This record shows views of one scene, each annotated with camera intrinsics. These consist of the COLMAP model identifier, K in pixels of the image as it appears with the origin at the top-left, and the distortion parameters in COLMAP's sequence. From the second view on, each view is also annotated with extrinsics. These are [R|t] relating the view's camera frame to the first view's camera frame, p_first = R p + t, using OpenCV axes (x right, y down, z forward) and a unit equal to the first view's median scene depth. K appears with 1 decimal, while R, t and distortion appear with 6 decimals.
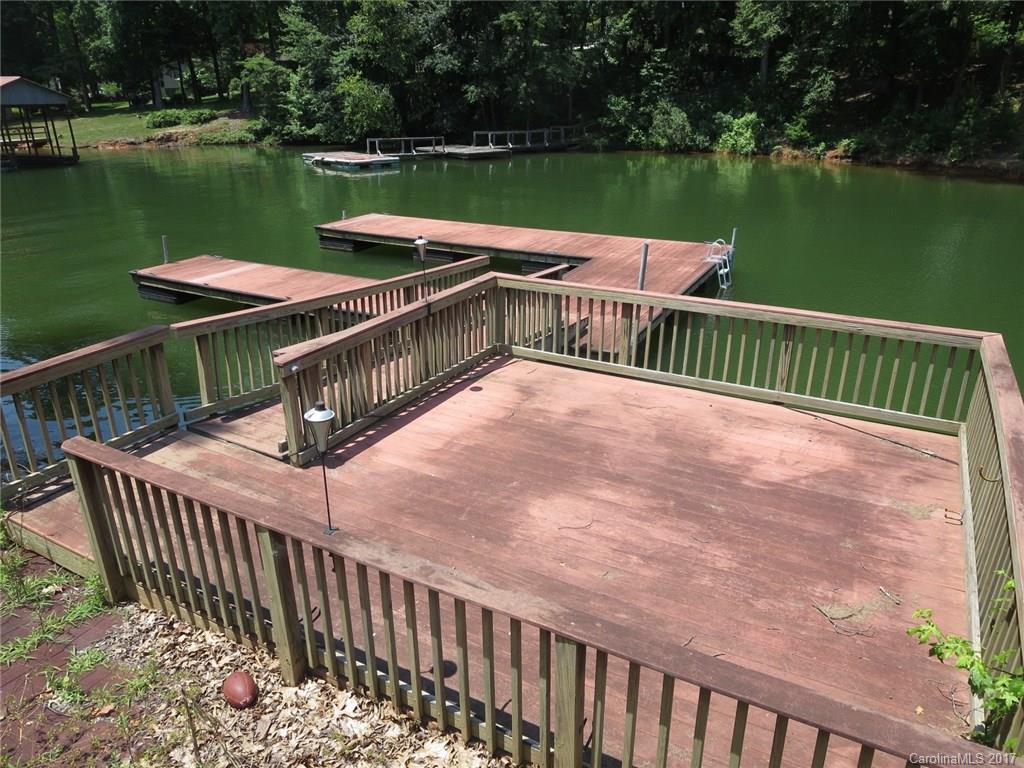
lens RADIAL K [[729.5, 0, 498.6], [0, 729.5, 380.0], [0, 0, 1]] dist [-0.016051, 0.004153]
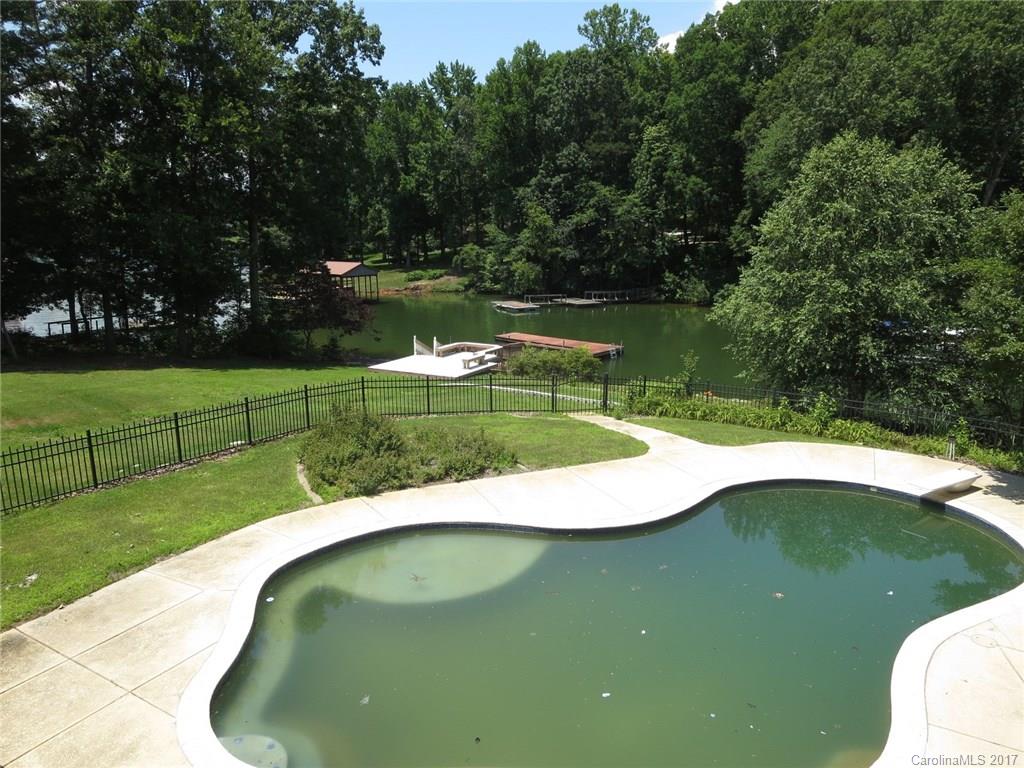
lens RADIAL K [[724.6, 0, 512.0], [0, 724.6, 384.0], [0, 0, 1]] dist [-0.006576, 0.000272]
pose [[0.976137, 0.051310, -0.211009, 0.173320], [-0.084834, 0.984574, -0.153030, 0.165133], [0.199902, 0.167279, 0.965431, -0.694230]]
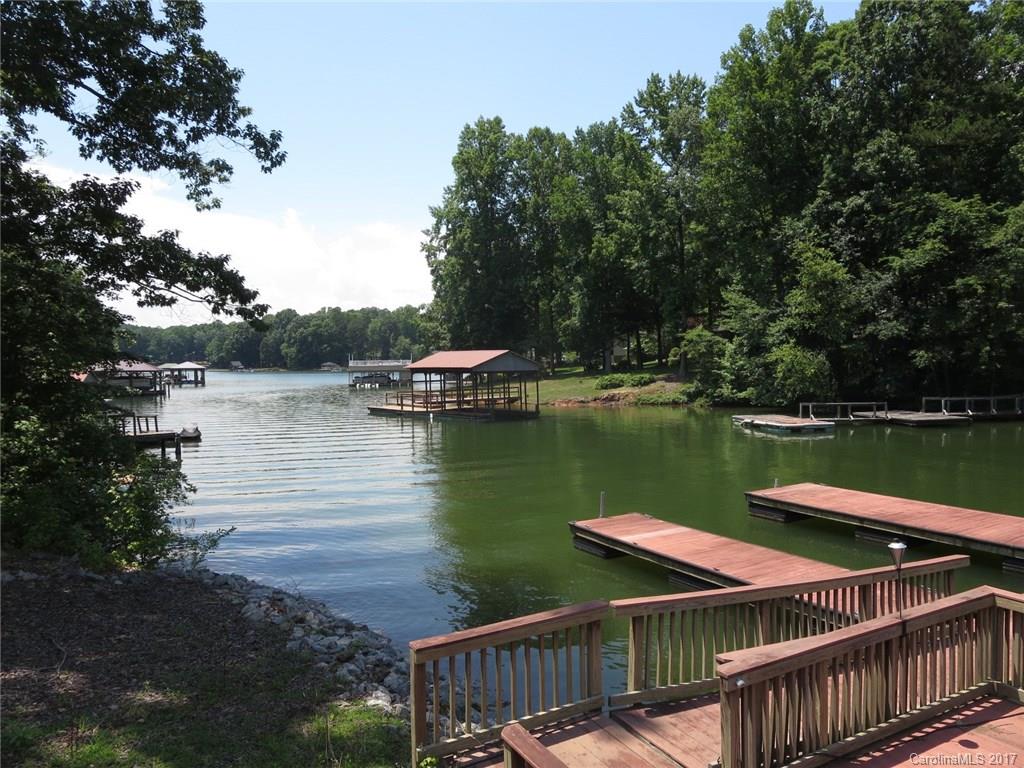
lens RADIAL K [[724.6, 0, 512.0], [0, 724.6, 384.0], [0, 0, 1]] dist [-0.006576, 0.000272]
pose [[0.857064, 0.003585, -0.515198, -0.008255], [-0.174713, 0.942746, -0.284087, -0.007101], [0.484683, 0.333493, 0.808619, 0.005864]]
